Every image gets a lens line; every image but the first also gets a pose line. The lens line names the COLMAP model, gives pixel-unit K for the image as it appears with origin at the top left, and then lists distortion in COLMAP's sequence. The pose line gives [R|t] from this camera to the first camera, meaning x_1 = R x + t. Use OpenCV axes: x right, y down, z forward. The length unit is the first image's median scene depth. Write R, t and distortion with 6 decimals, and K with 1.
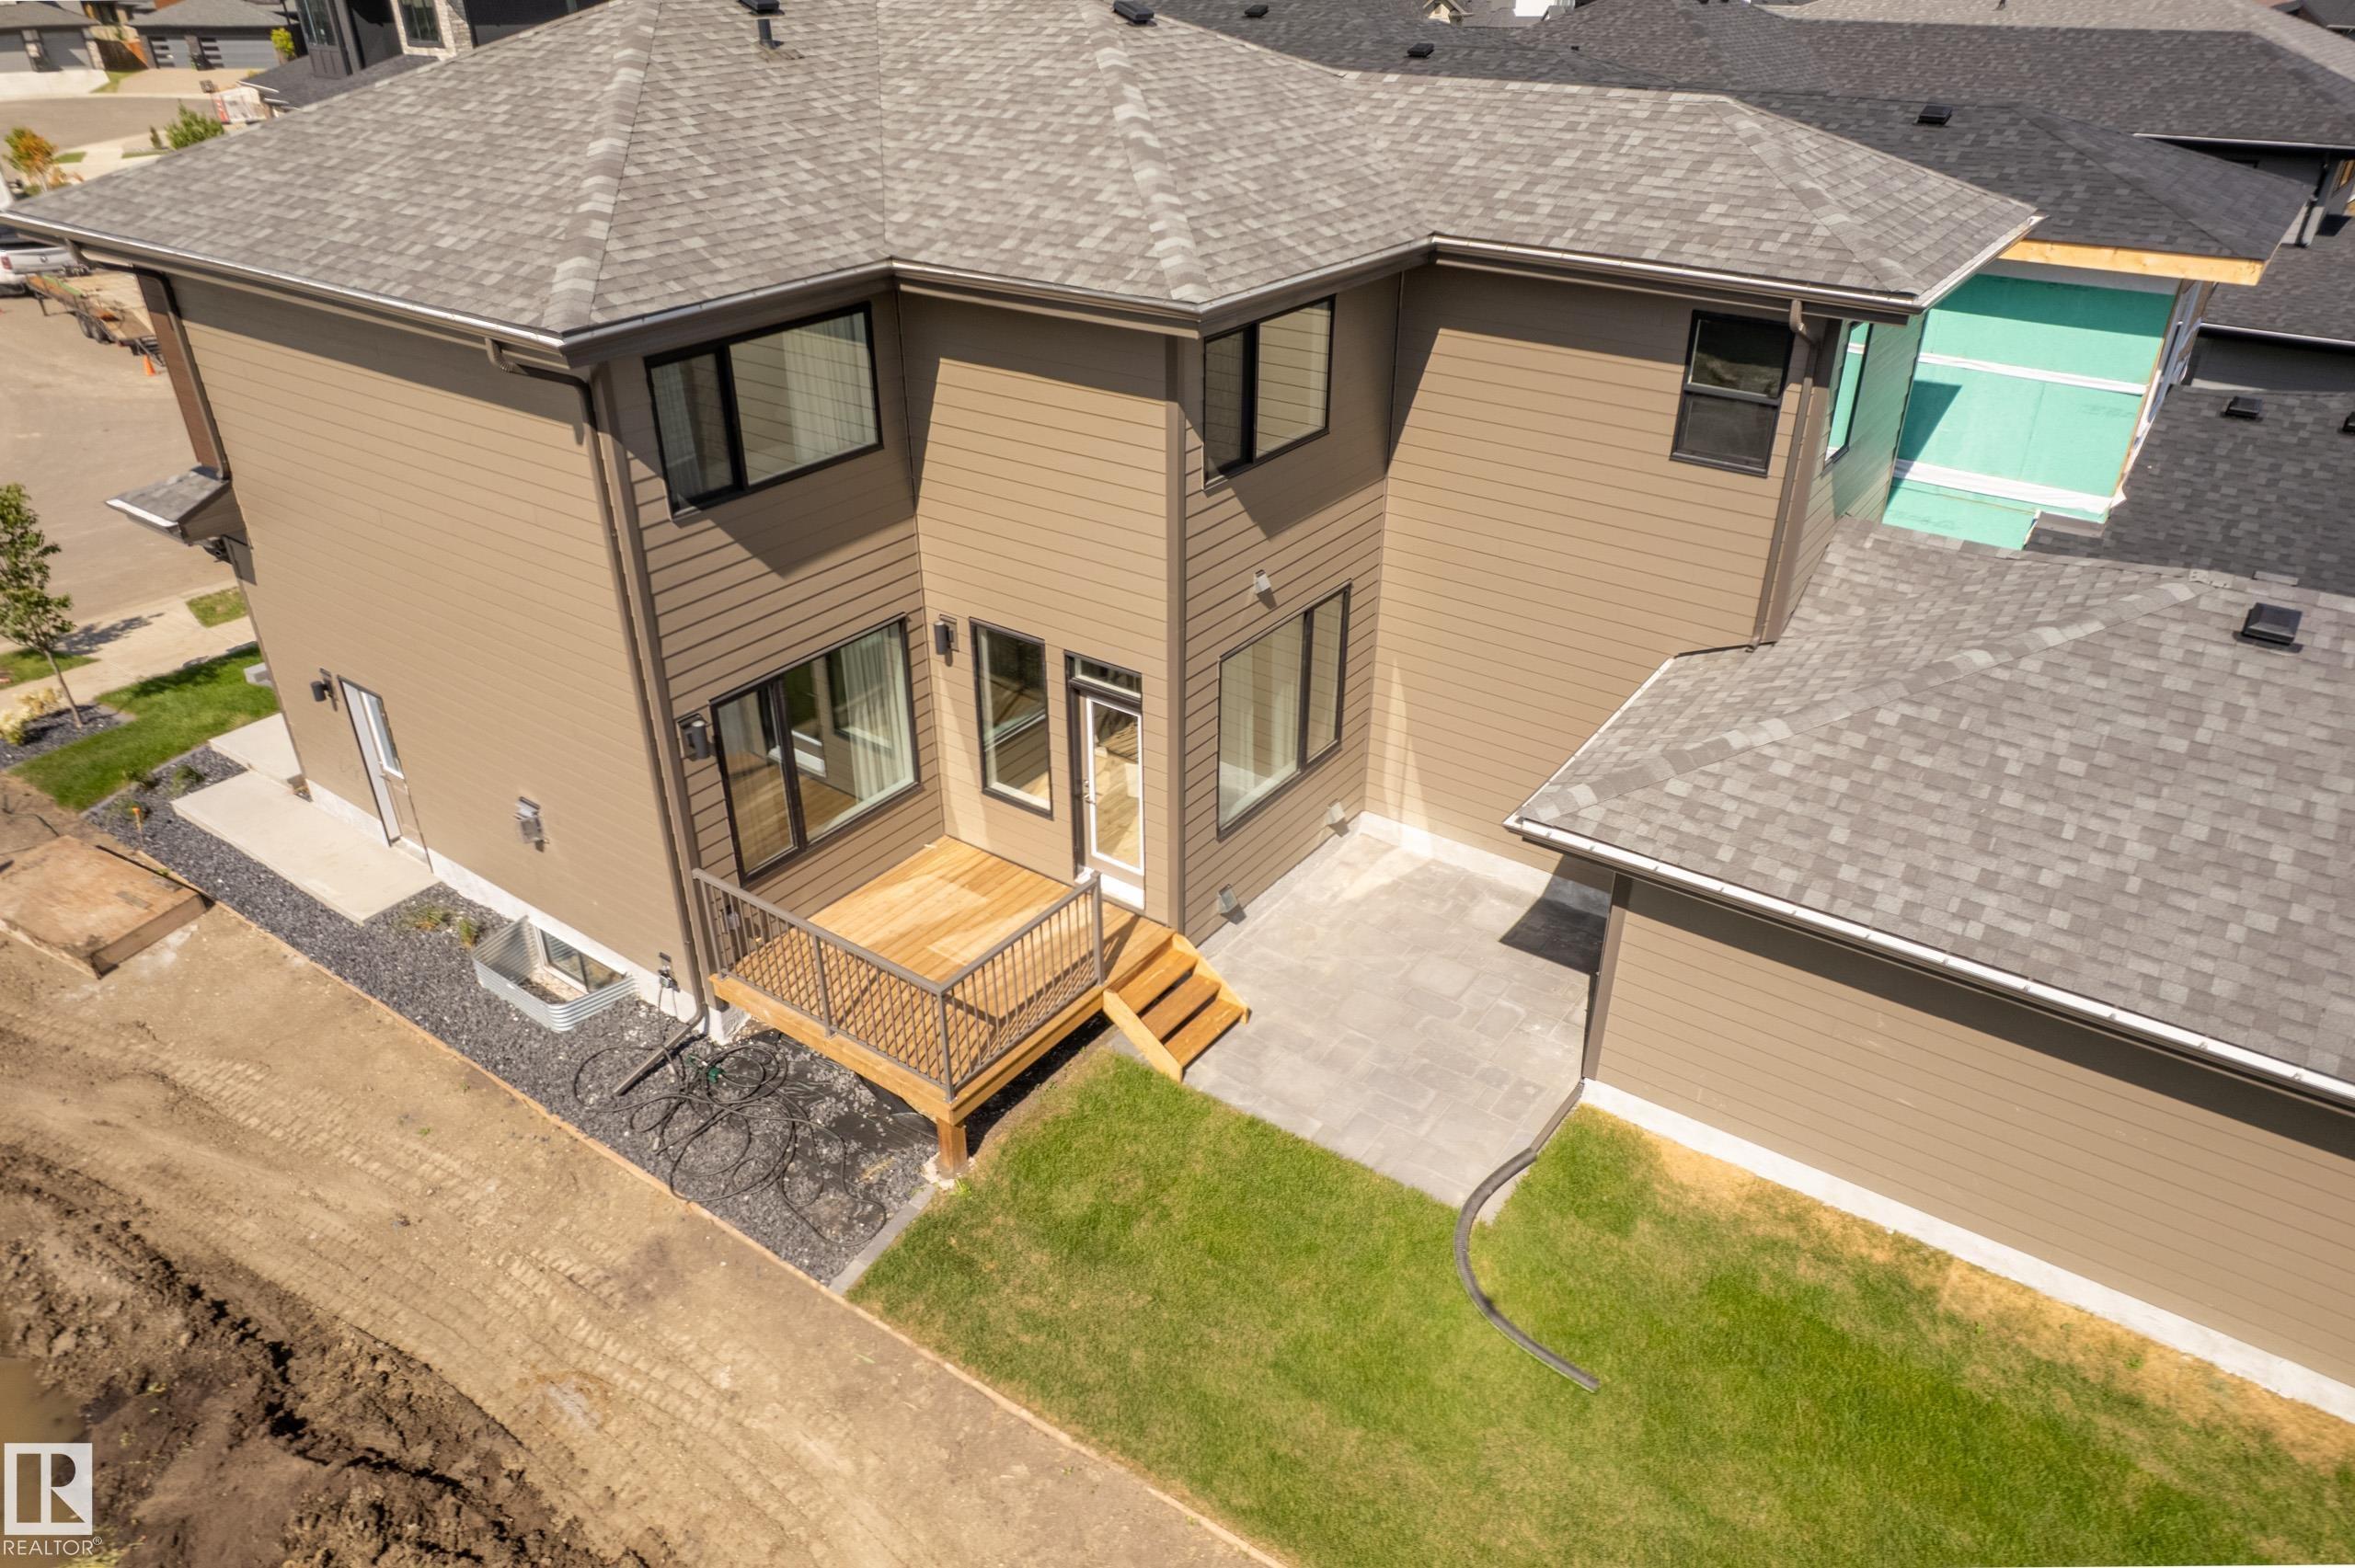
lens RADIAL K [[1531.0, 0, 1158.2], [0, 1531.0, 800.4], [0, 0, 1]] dist [-0.057701, 0.041781]
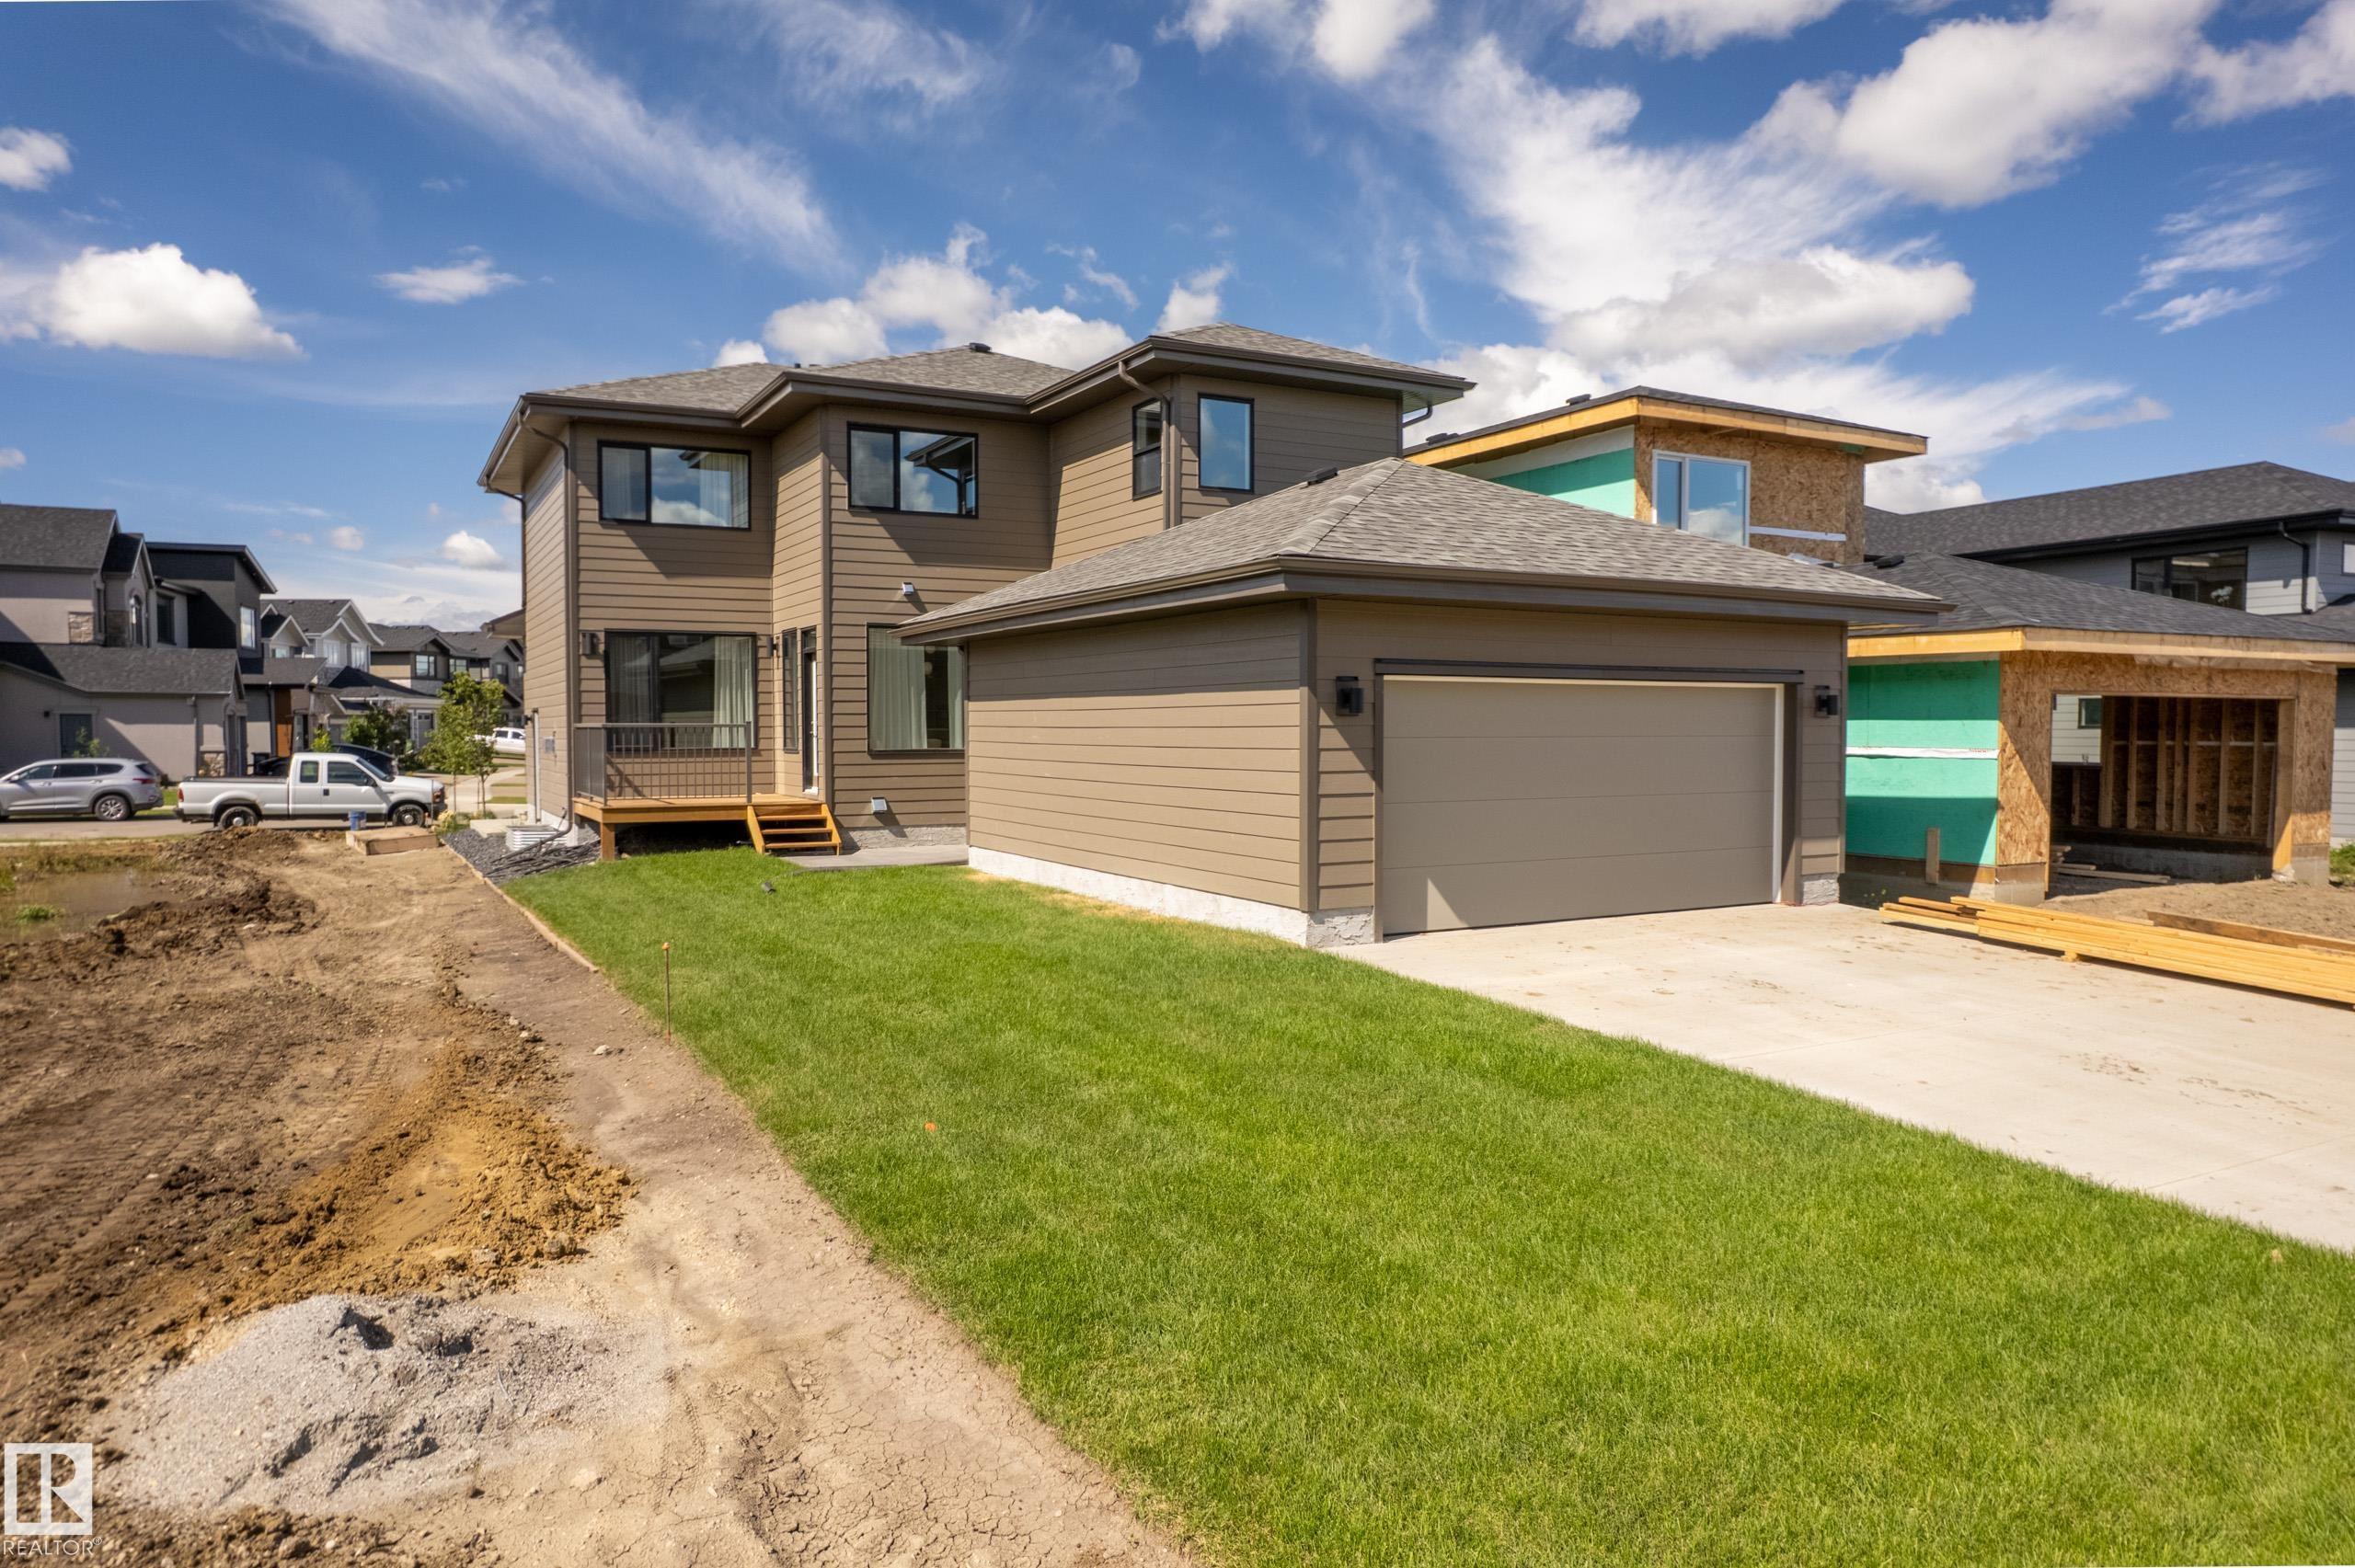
lens RADIAL K [[1531.0, 0, 1168.1], [0, 1531.0, 809.6], [0, 0, 1]] dist [-0.057701, 0.041781]
pose [[0.901807, 0.026241, -0.431342, 1.052807], [-0.217735, 0.889786, -0.401089, 0.677234], [0.373277, 0.455624, 0.808128, -0.109091]]
